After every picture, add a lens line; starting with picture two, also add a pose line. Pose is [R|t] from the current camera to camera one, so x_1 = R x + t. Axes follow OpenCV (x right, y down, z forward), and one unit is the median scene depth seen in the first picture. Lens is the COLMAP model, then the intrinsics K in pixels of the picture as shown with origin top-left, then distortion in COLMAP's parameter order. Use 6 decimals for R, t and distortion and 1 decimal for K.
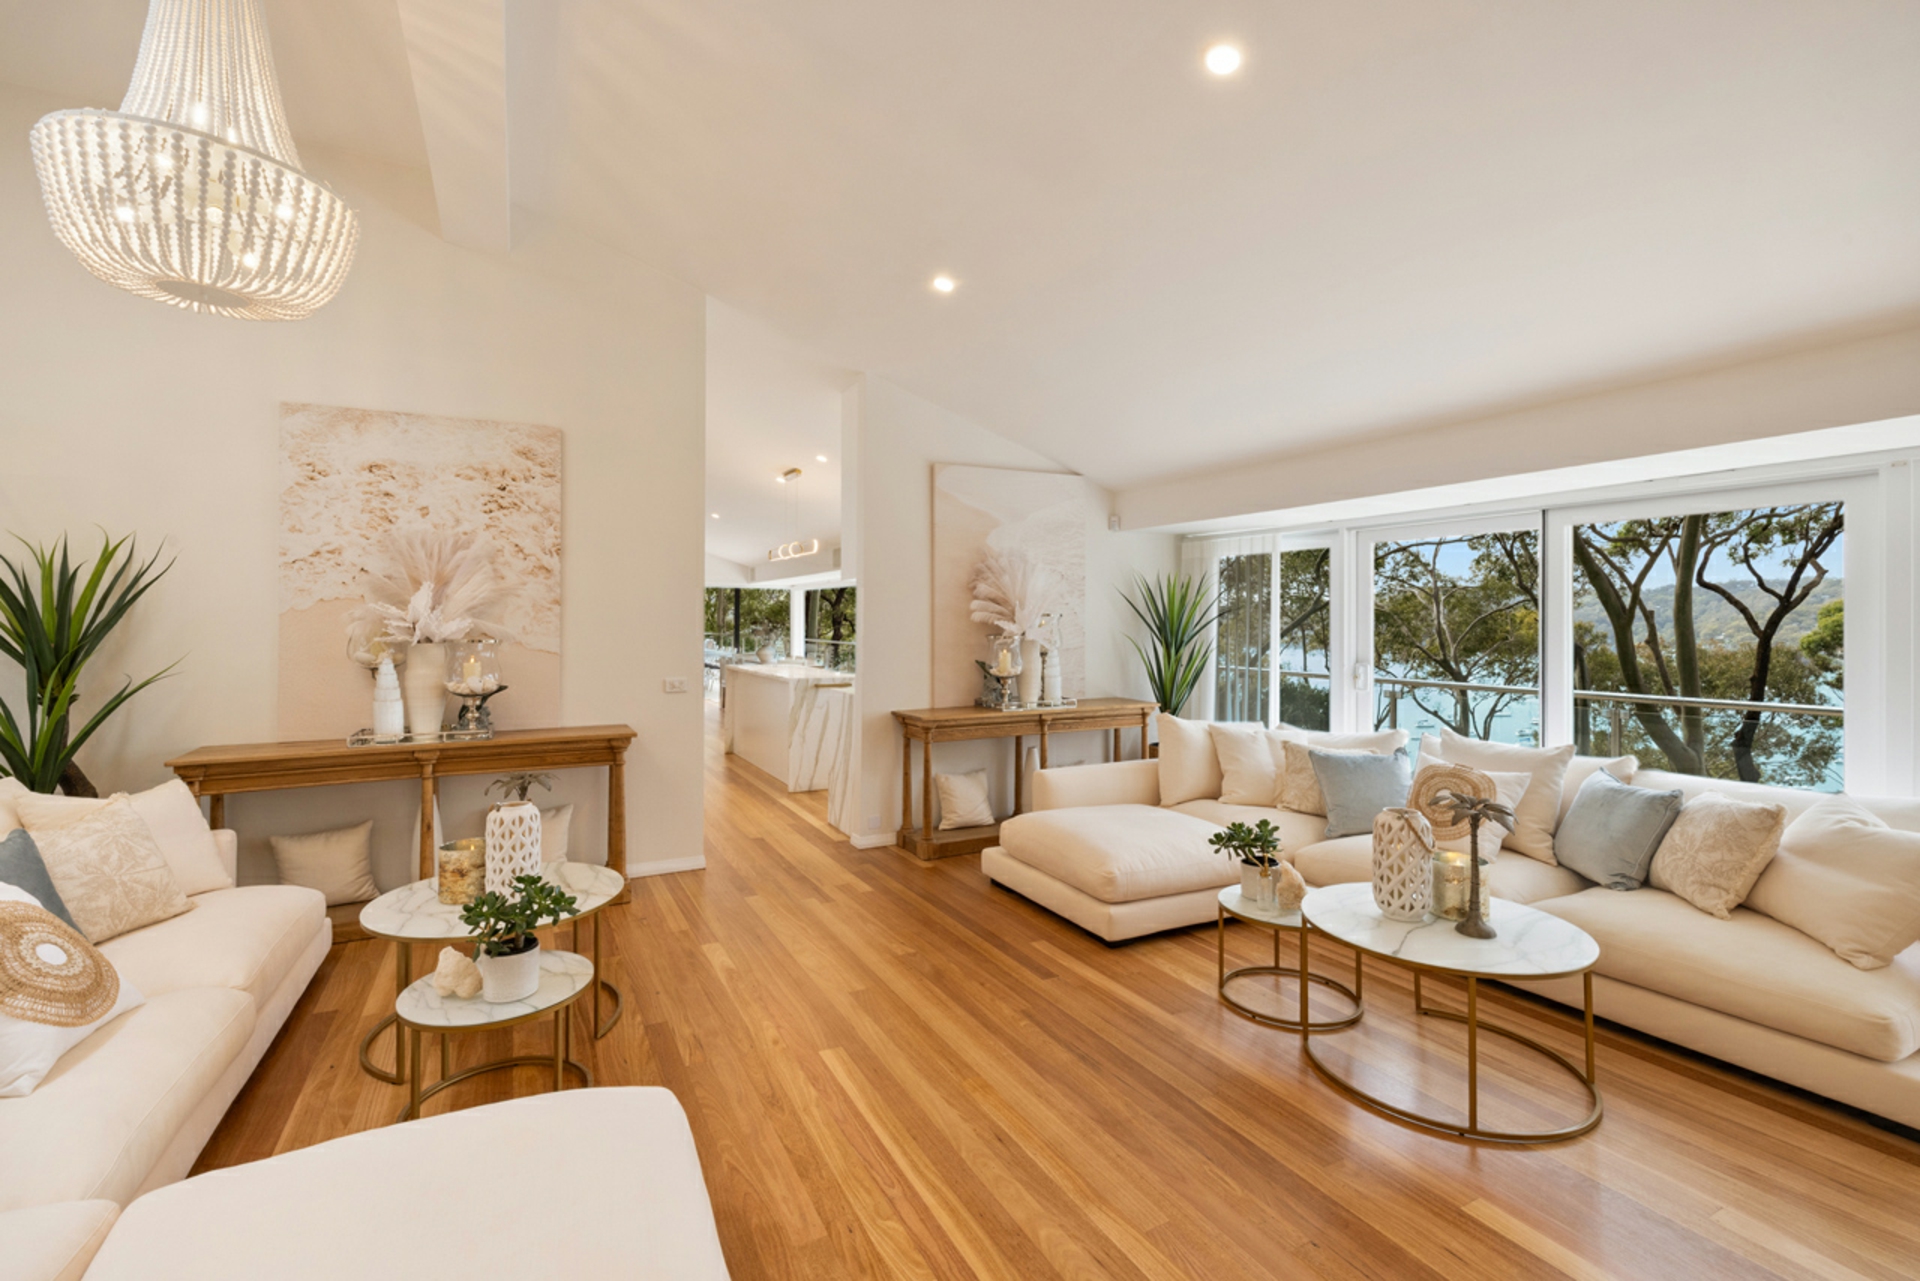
lens RADIAL K [[793.2, 0, 964.9], [0, 793.2, 632.9], [0, 0, 1]] dist [0.002830, 0.000515]
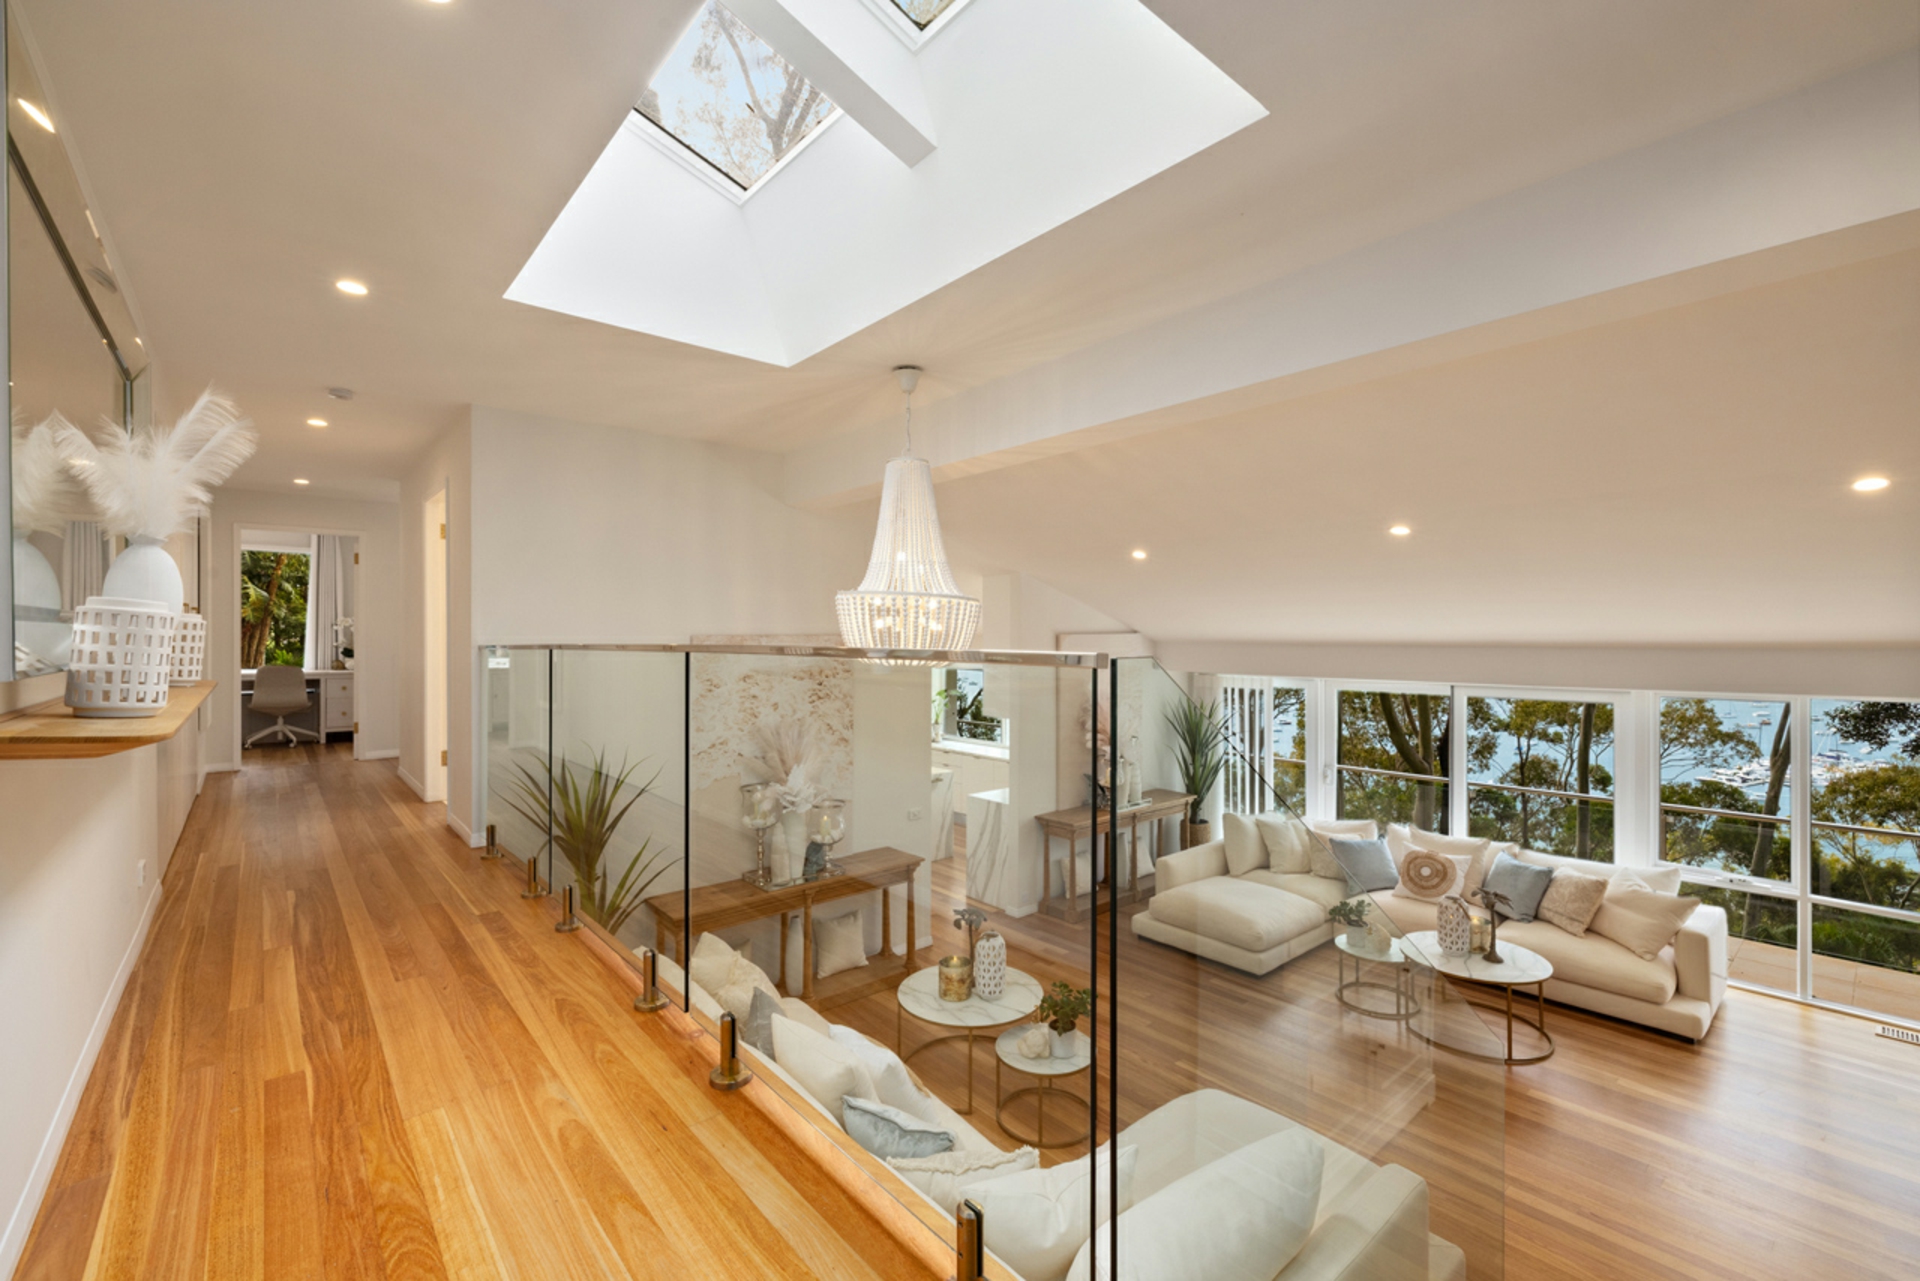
lens RADIAL K [[756.4, 0, 960.0], [0, 756.4, 640.5], [0, 0, 1]] dist [0.000843, 0.000130]
pose [[0.974060, -0.004004, 0.226255, -0.771803], [0.005496, 0.999967, -0.005965, -0.297651], [-0.226223, 0.007053, 0.974050, -0.387490]]
